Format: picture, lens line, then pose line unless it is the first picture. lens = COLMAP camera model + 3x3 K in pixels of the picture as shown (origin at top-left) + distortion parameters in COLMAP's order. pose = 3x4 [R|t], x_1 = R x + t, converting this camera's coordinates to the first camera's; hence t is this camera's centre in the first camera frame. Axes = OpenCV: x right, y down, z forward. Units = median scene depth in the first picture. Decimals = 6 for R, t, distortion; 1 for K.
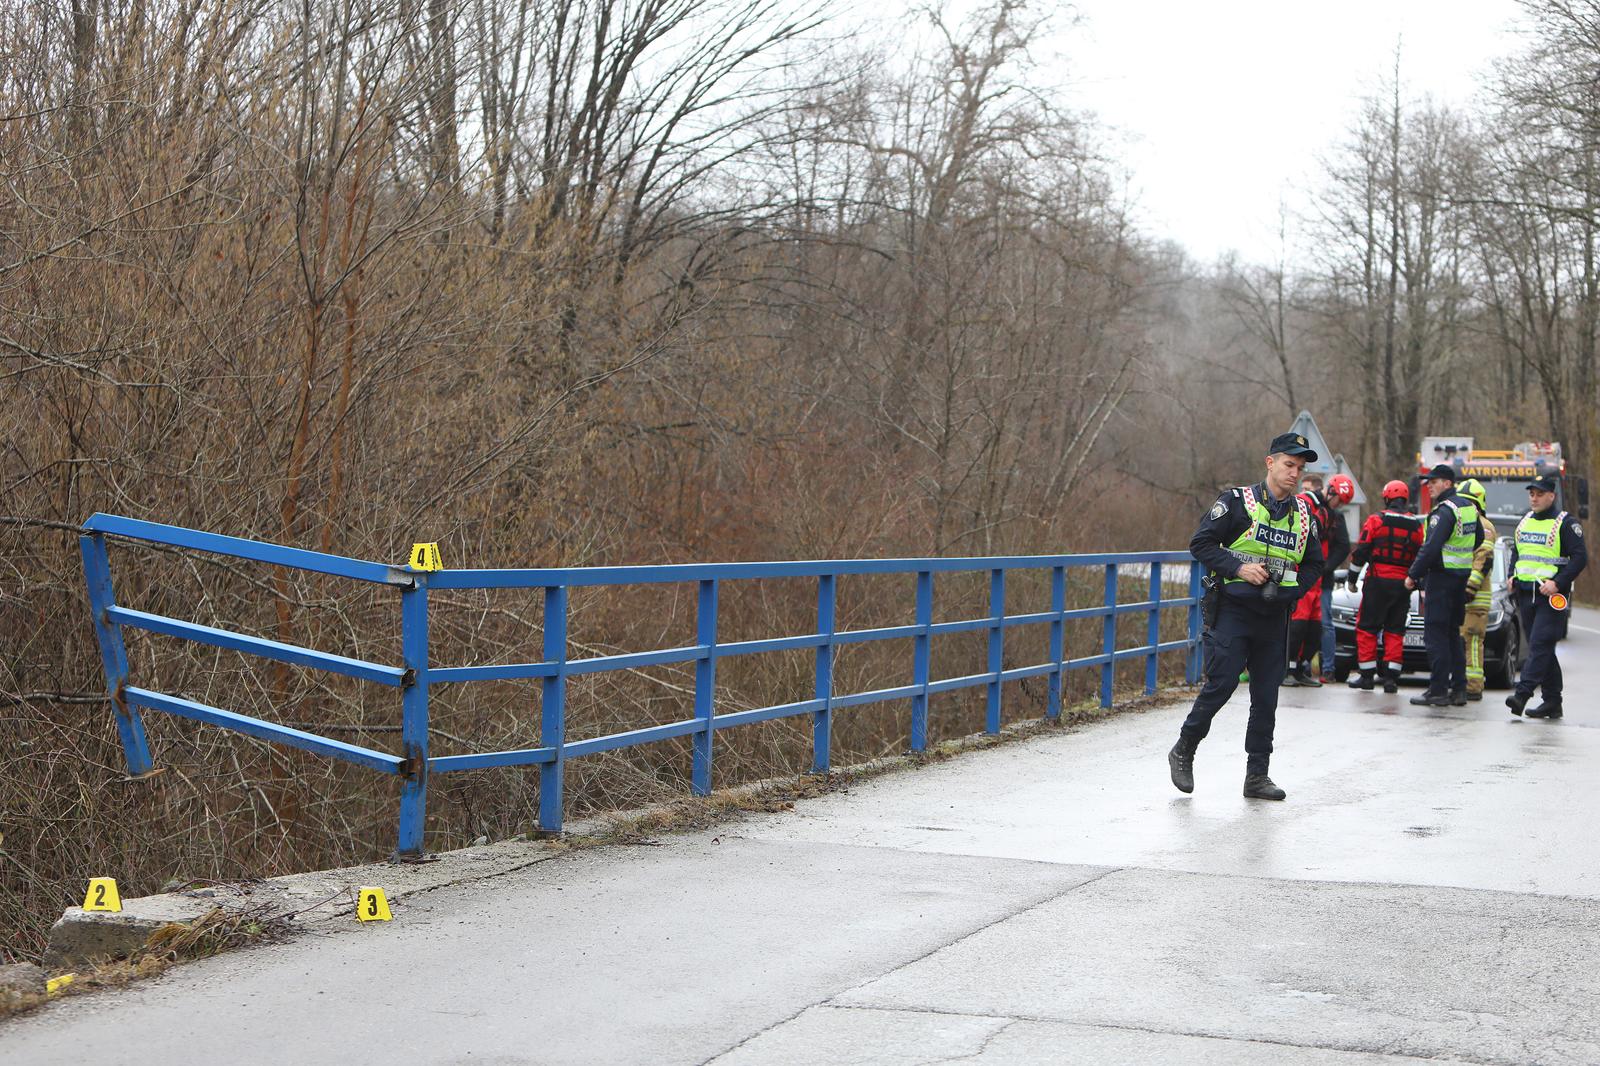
lens RADIAL K [[3993.1, 0, 800.0], [0, 3993.1, 533.0], [0, 0, 1]] dist [-0.325474, 0.151303]
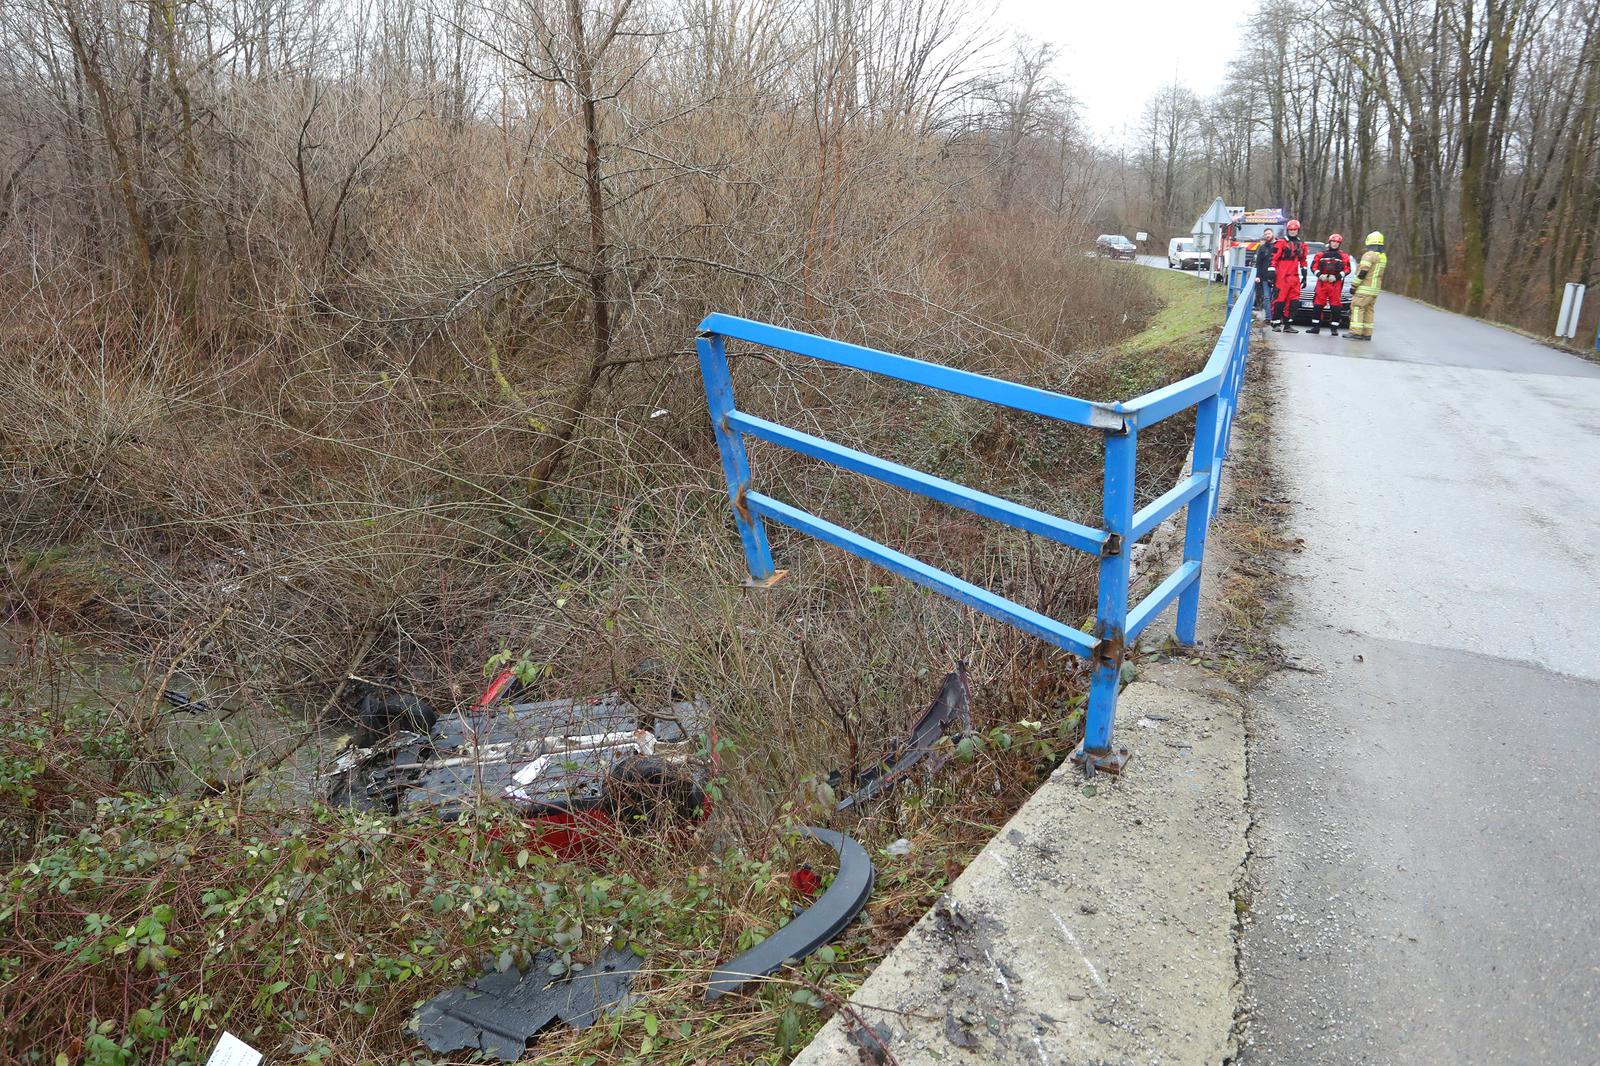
lens RADIAL K [[1076.9, 0, 793.3], [0, 1076.9, 452.9], [0, 0, 1]] dist [-0.076295, 0.047539]
pose [[0.993987, 0.017589, -0.108080, -0.067310], [0.004632, 0.979378, 0.201985, -0.011978], [0.109404, -0.201271, 0.973407, 0.383937]]
